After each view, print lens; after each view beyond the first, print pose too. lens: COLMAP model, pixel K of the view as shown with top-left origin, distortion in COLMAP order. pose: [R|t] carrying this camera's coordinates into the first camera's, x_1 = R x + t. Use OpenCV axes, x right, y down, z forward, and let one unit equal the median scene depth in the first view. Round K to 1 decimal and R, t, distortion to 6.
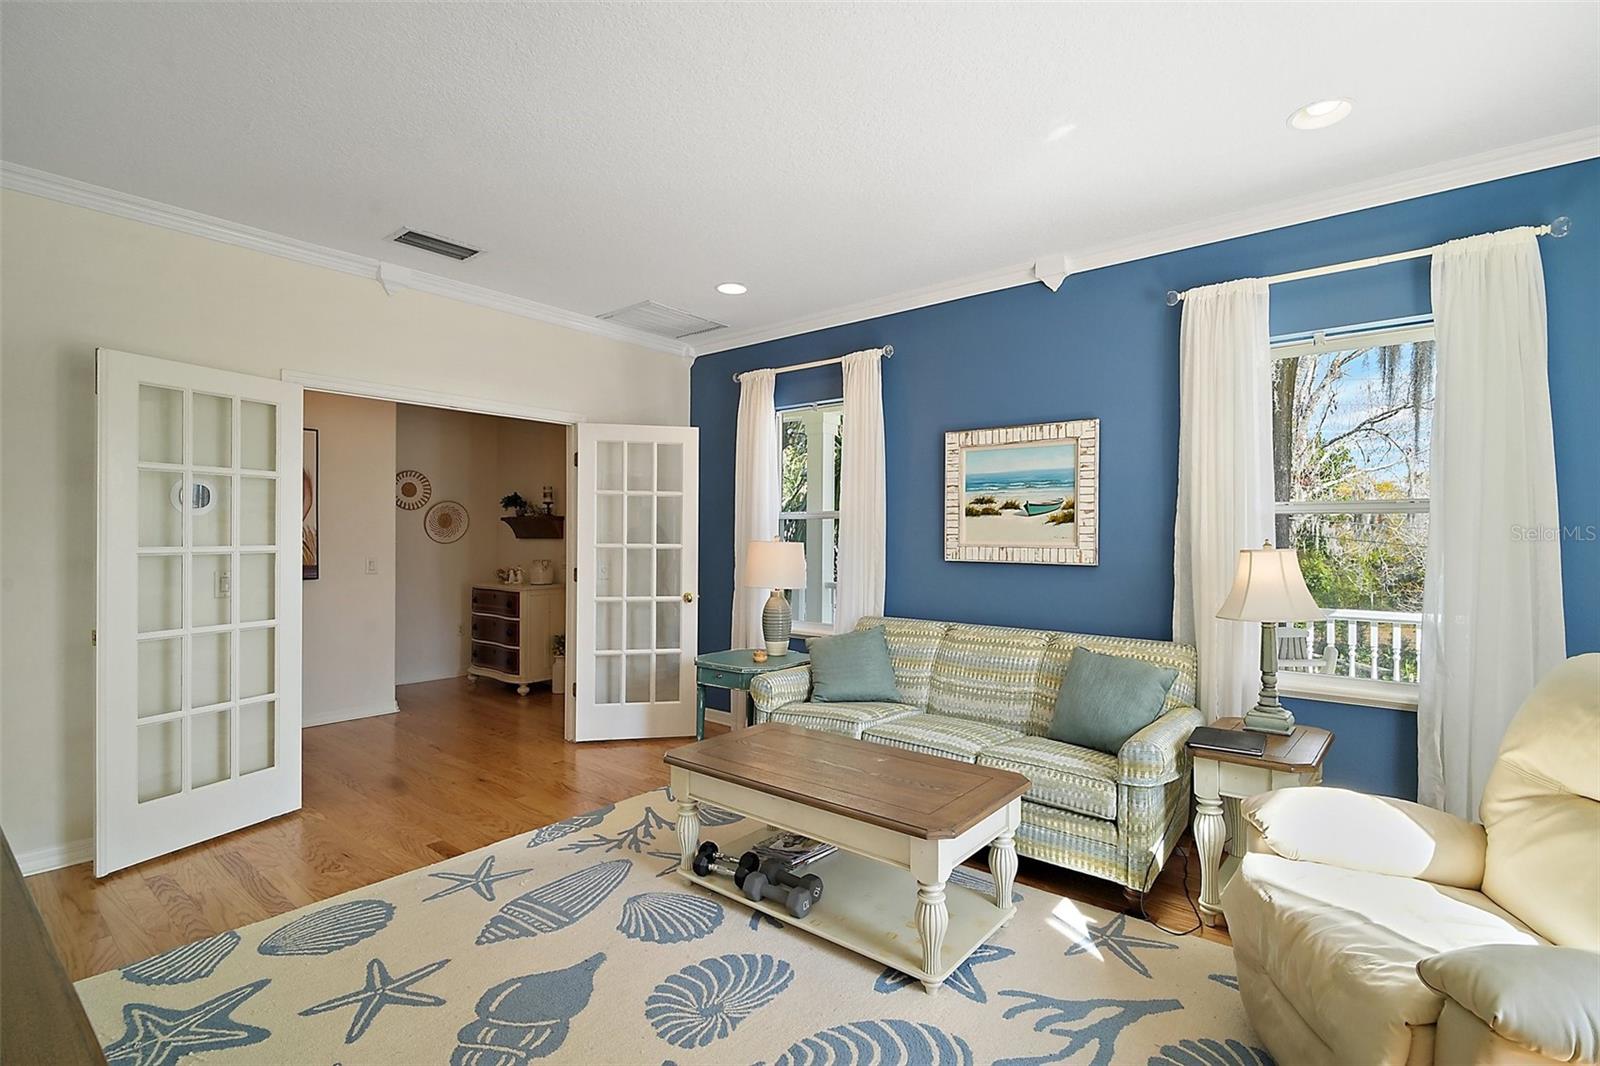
lens RADIAL K [[740.5, 0, 795.5], [0, 740.5, 536.0], [0, 0, 1]] dist [-0.000519, -0.003263]
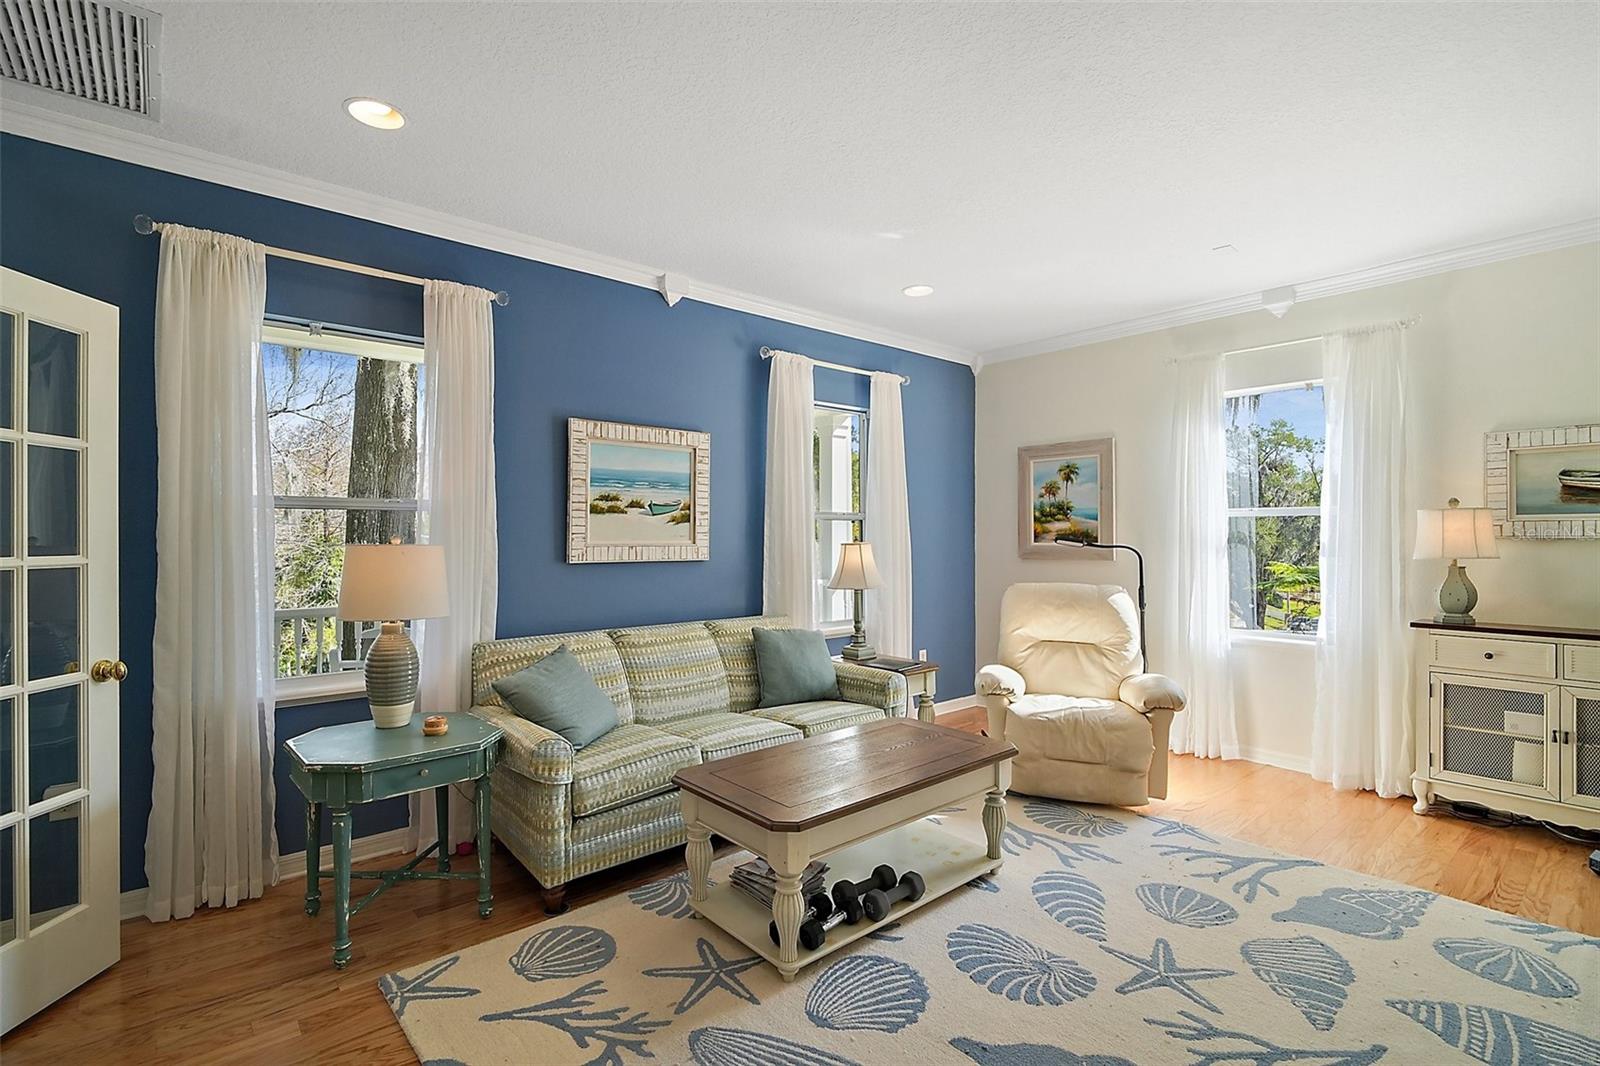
lens RADIAL K [[740.5, 0, 810.4], [0, 740.5, 539.1], [0, 0, 1]] dist [-0.000519, -0.003263]
pose [[0.158367, -0.017669, 0.987222, -0.680287], [-0.006482, 0.999800, 0.018934, -0.015329], [-0.987359, -0.009398, 0.158220, 0.629879]]
